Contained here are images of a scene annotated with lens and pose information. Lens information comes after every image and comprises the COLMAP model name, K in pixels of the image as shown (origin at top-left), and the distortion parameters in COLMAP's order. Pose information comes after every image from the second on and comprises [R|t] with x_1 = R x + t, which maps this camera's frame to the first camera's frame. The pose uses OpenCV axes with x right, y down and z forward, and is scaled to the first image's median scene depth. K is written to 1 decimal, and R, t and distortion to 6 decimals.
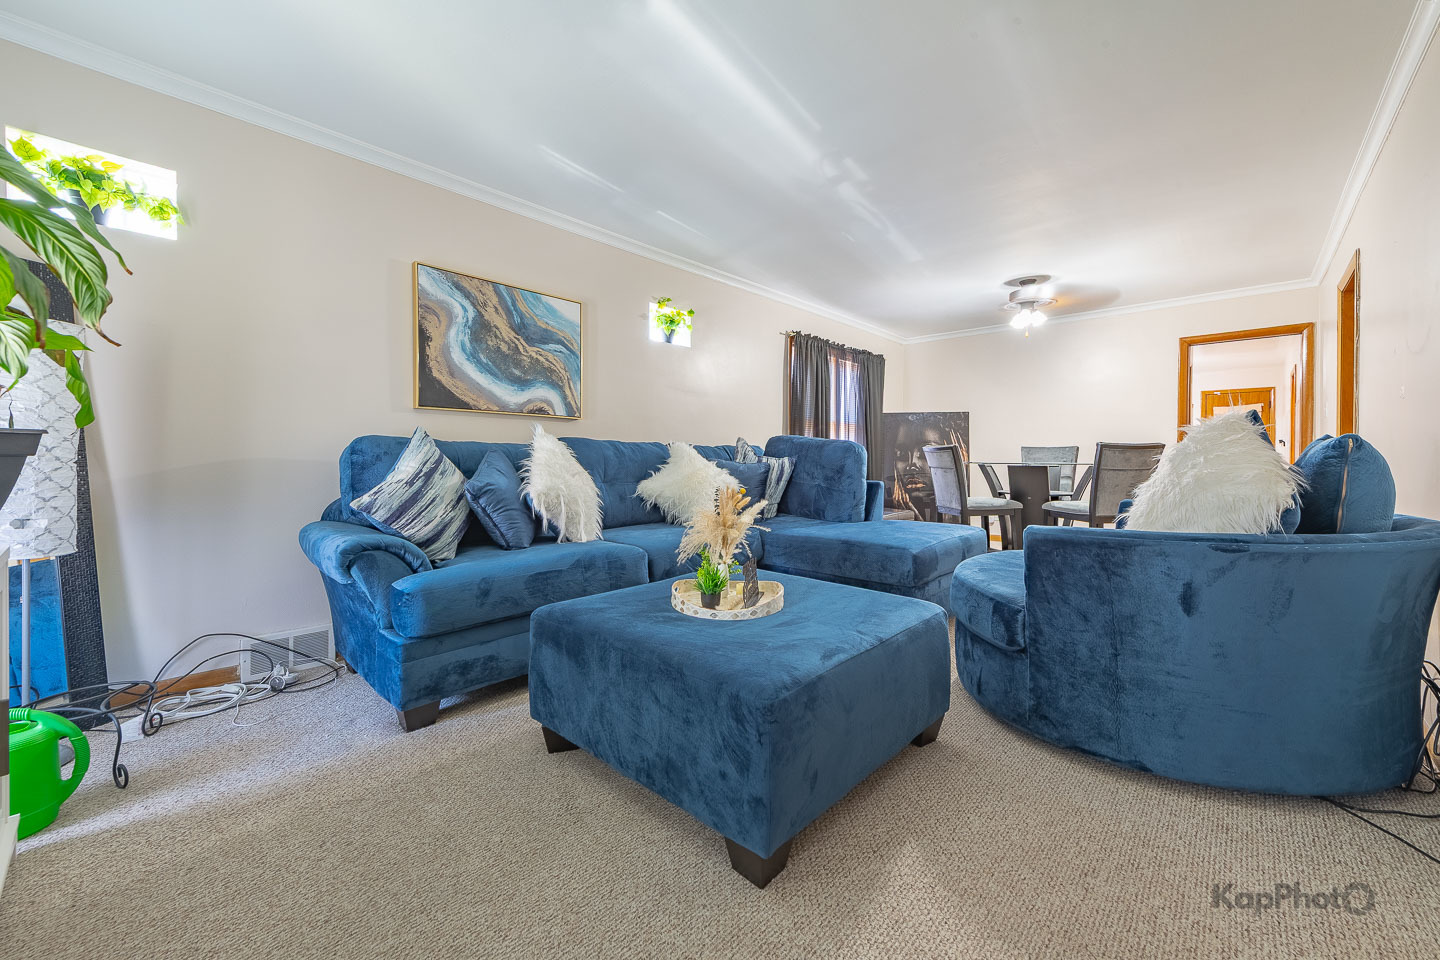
lens RADIAL K [[549.9, 0, 725.0], [0, 549.9, 469.7], [0, 0, 1]] dist [0.011339, -0.003883]
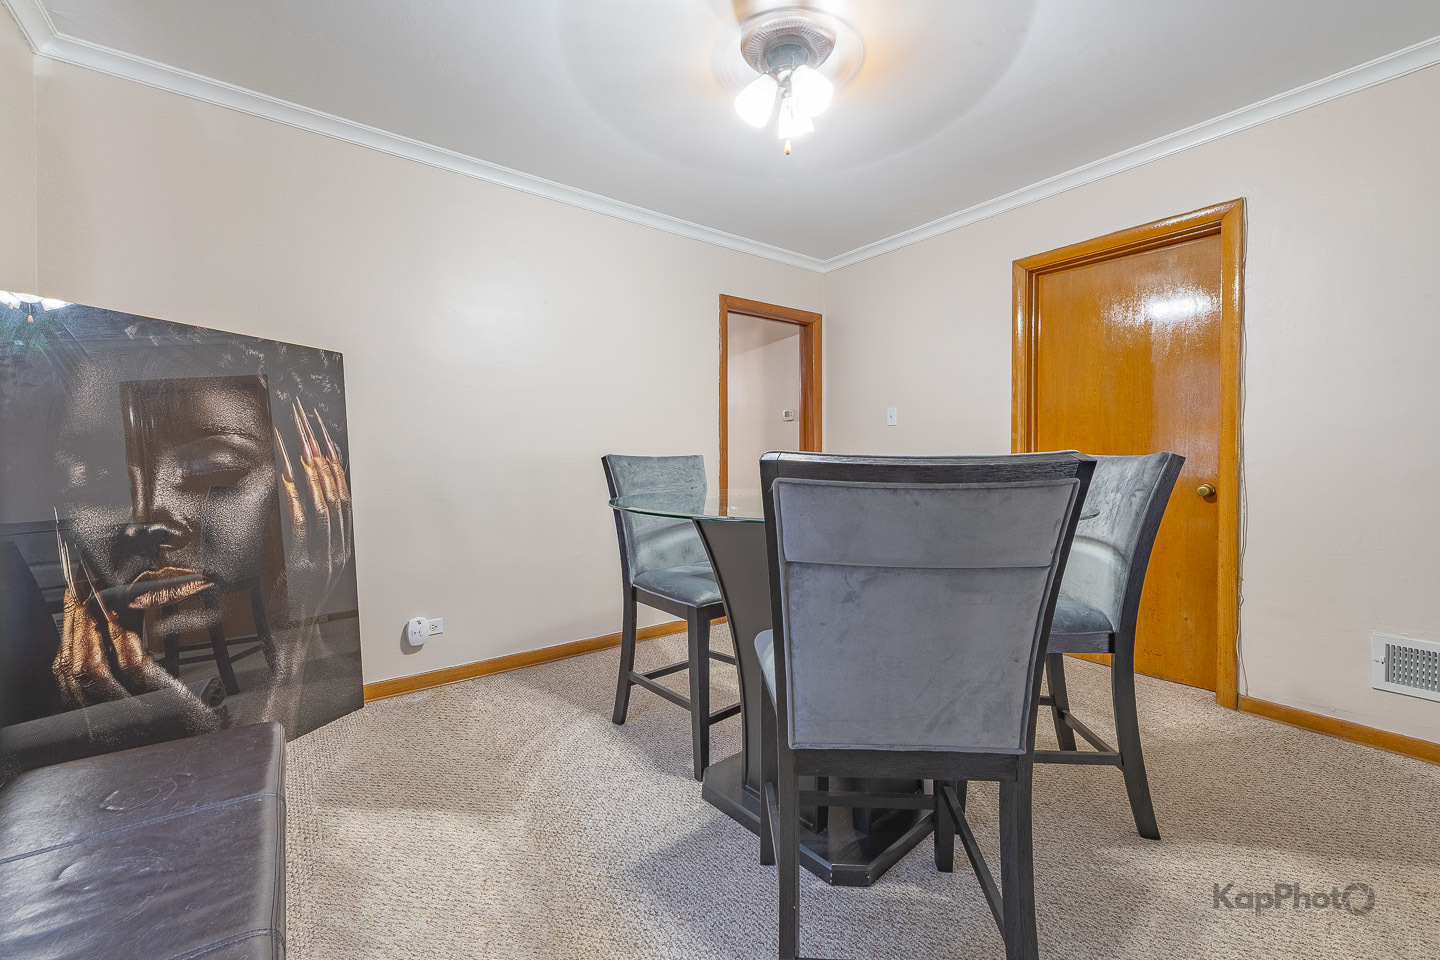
lens RADIAL K [[549.9, 0, 722.5], [0, 549.9, 458.6], [0, 0, 1]] dist [0.011339, -0.003883]
pose [[0.178869, -0.000149, 0.983873, 0.172752], [0.027677, 0.999605, -0.004880, -0.036673], [-0.983484, 0.028103, 0.178803, 0.916884]]
